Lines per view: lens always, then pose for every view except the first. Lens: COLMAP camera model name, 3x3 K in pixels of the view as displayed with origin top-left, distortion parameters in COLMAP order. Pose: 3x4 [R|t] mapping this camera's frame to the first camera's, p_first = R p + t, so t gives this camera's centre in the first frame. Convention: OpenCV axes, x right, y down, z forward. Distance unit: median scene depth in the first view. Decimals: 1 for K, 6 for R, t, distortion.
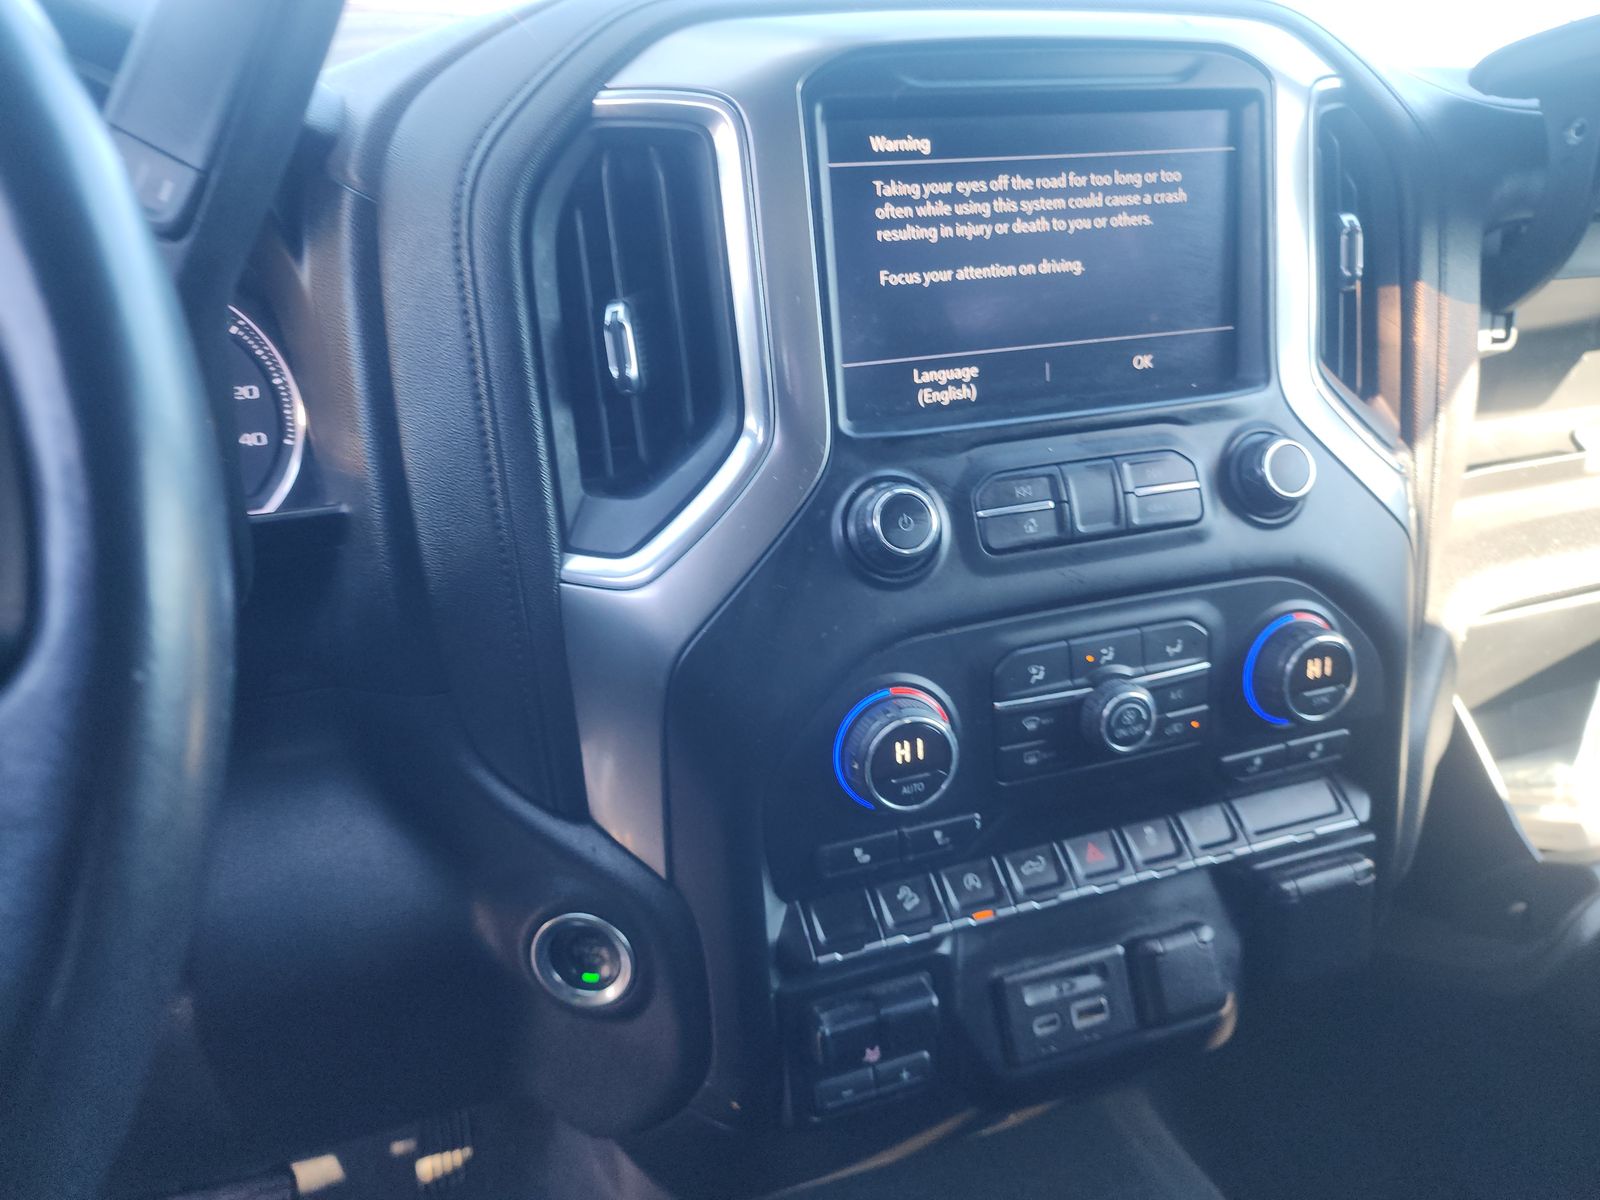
lens RADIAL K [[1077.9, 0, 800.0], [0, 1077.9, 600.0], [0, 0, 1]] dist [-0.002288, -0.004854]
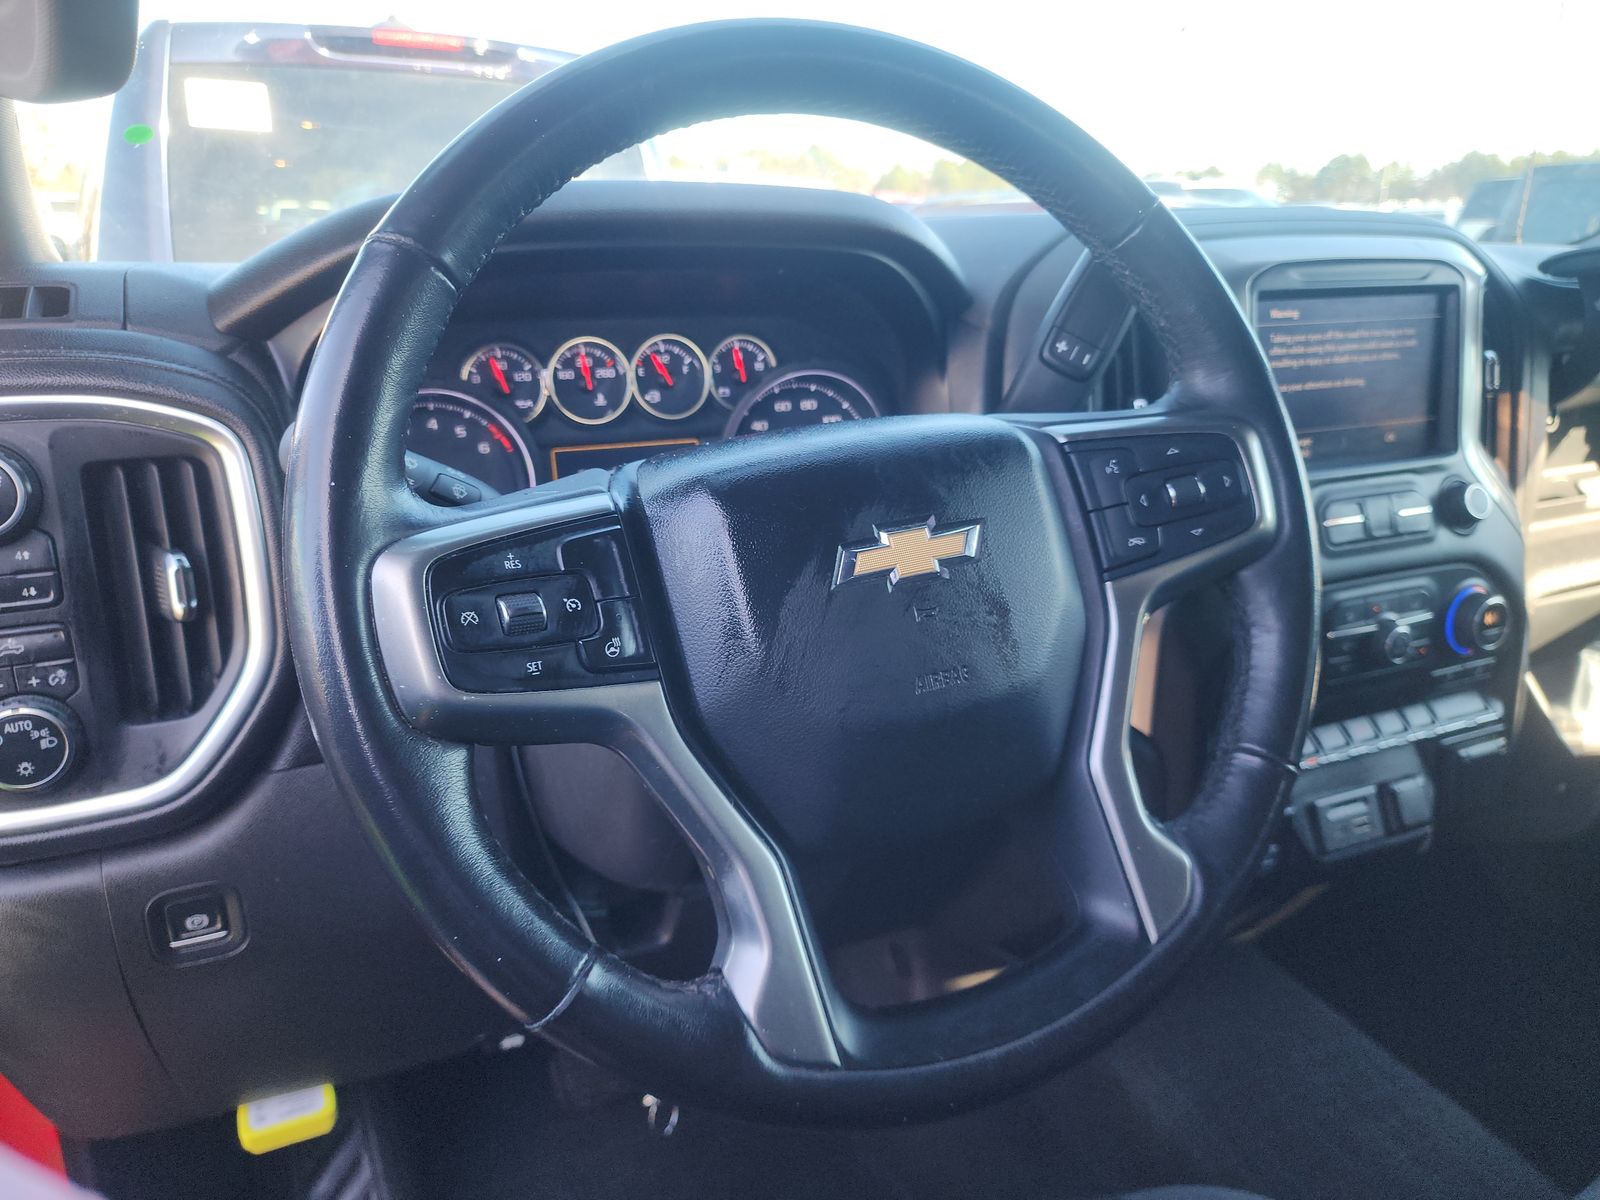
lens RADIAL K [[1065.0, 0, 800.0], [0, 1065.0, 600.0], [0, 0, 1]] dist [0.000481, 0.002247]
pose [[0.995085, 0.006960, 0.098777, -0.773351], [-0.003831, 0.999486, -0.031831, 0.092496], [-0.098948, 0.031296, 0.994600, -0.572844]]
